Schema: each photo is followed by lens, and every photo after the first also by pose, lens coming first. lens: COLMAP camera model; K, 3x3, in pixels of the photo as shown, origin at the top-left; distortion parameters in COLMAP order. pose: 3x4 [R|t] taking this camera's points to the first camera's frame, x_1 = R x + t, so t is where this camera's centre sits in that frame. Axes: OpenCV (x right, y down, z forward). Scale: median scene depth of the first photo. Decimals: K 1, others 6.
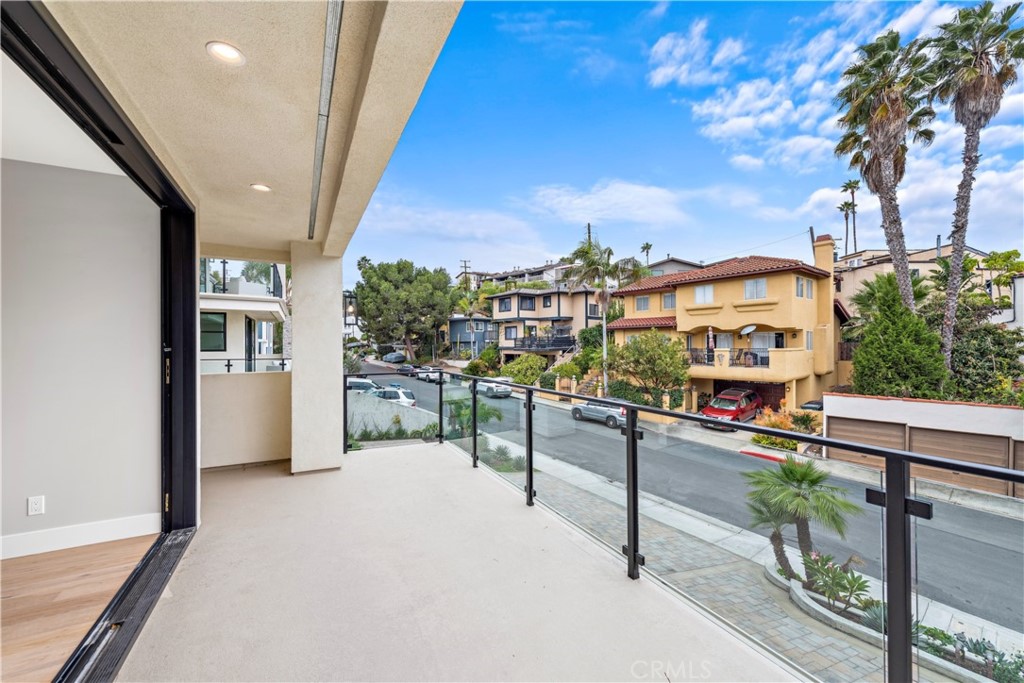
lens RADIAL K [[405.3, 0, 512.0], [0, 405.3, 341.5], [0, 0, 1]] dist [0.006605, -0.000469]
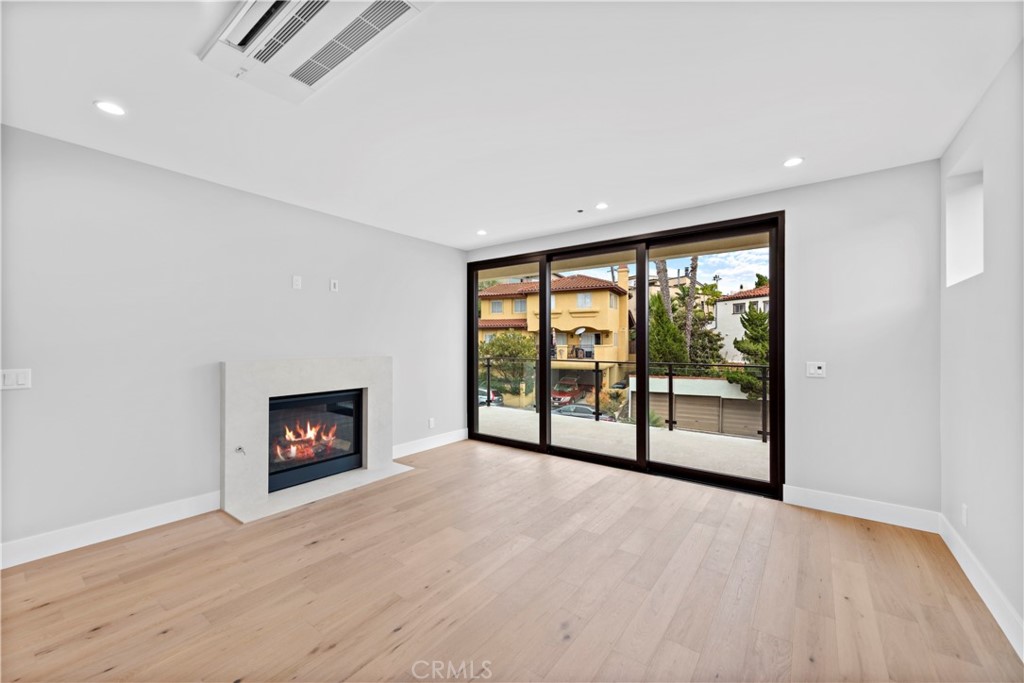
lens RADIAL K [[405.3, 0, 512.0], [0, 405.3, 341.5], [0, 0, 1]] dist [0.006605, -0.000469]
pose [[0.901596, 0.004253, 0.432558, -0.183090], [-0.006388, 0.999974, 0.003481, 0.002215], [-0.432531, -0.005902, 0.901600, -0.092374]]
